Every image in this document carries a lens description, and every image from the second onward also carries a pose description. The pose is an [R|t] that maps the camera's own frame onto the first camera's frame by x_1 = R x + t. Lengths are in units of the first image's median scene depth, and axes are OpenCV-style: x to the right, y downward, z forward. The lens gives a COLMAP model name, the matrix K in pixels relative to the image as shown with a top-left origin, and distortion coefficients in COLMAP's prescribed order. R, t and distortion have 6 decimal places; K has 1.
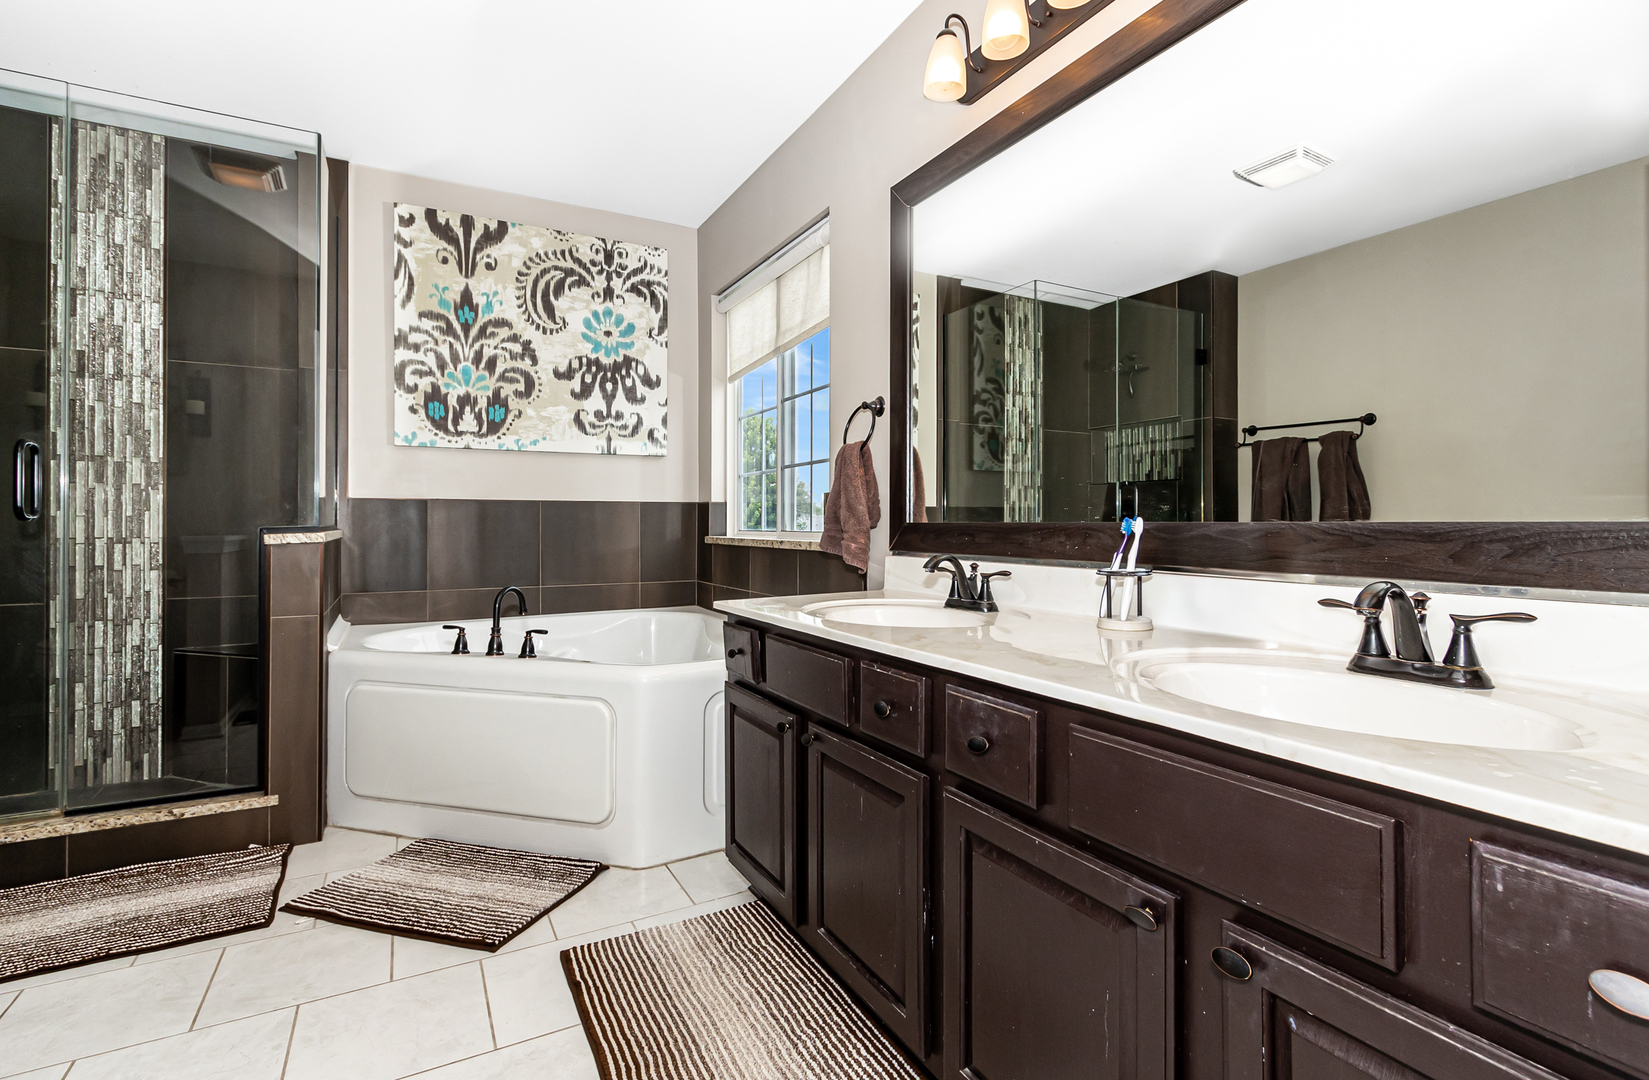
lens RADIAL K [[758.7, 0, 811.1], [0, 758.7, 516.5], [0, 0, 1]] dist [-0.000627, -0.000741]
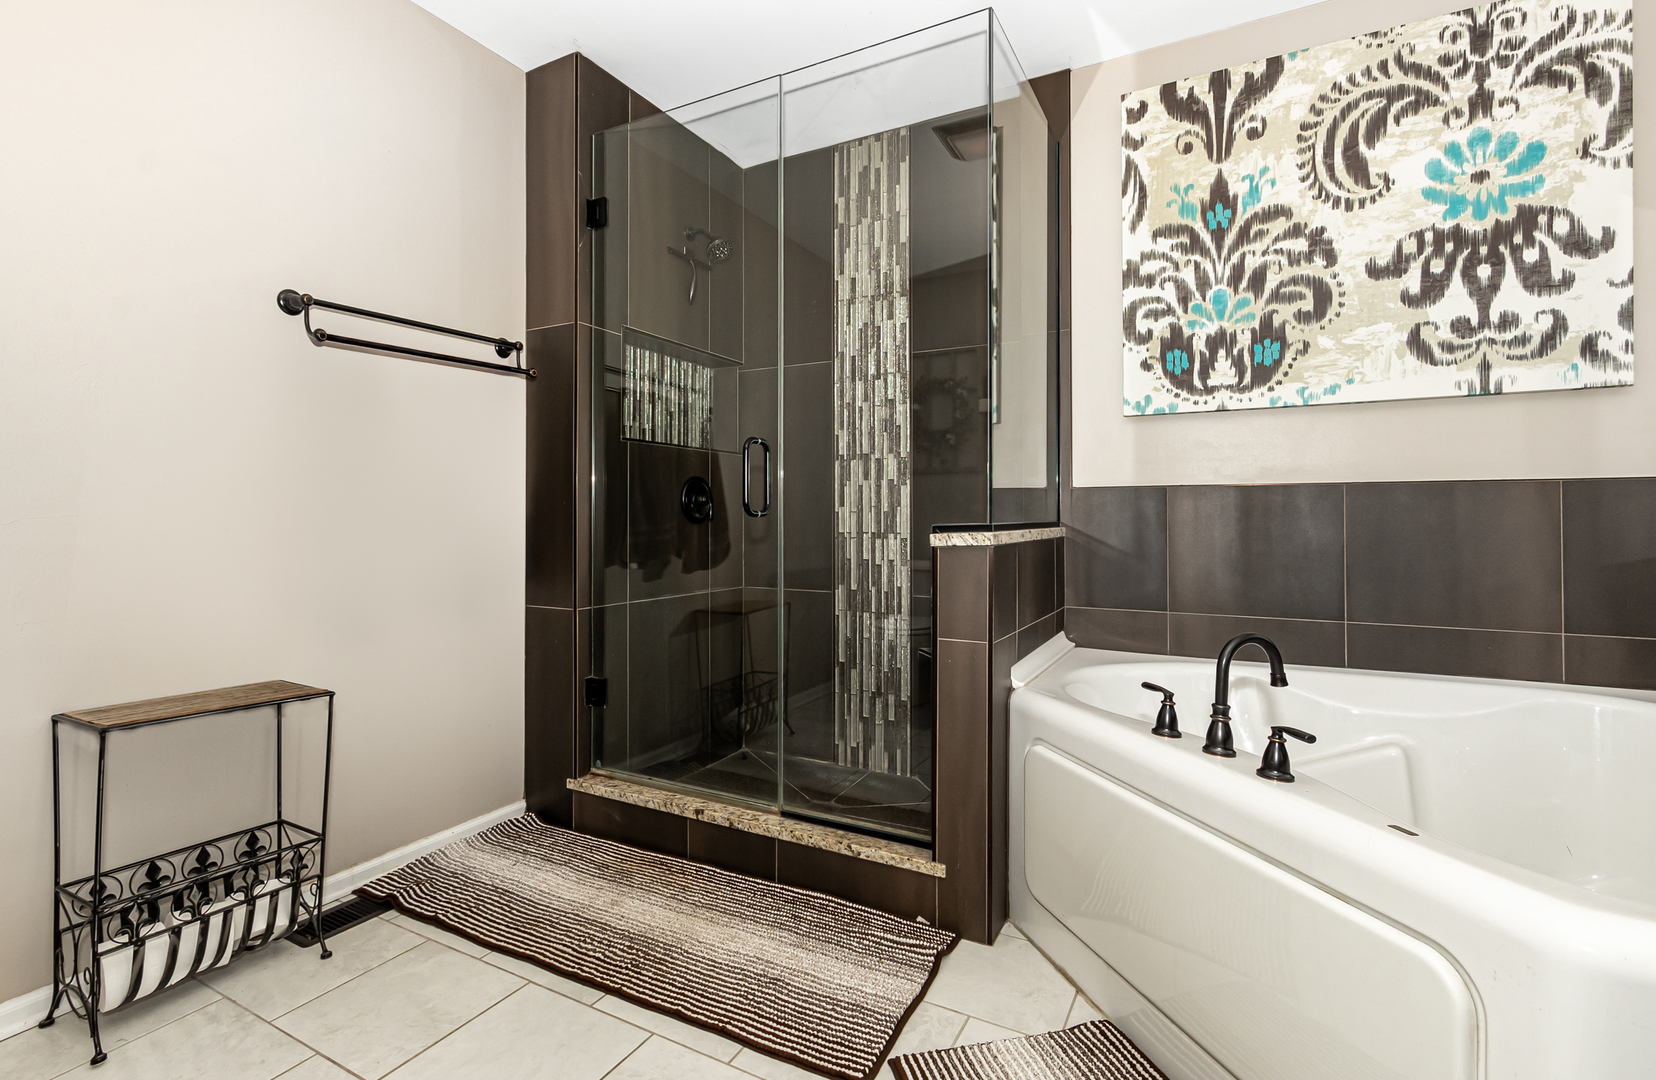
lens RADIAL K [[761.8, 0, 839.7], [0, 761.8, 509.7], [0, 0, 1]] dist [0.002399, -0.000682]
pose [[0.556699, -0.007255, -0.830683, -0.075011], [0.005885, 0.999971, -0.004789, 0.001303], [0.830693, -0.002223, 0.556726, 0.333959]]
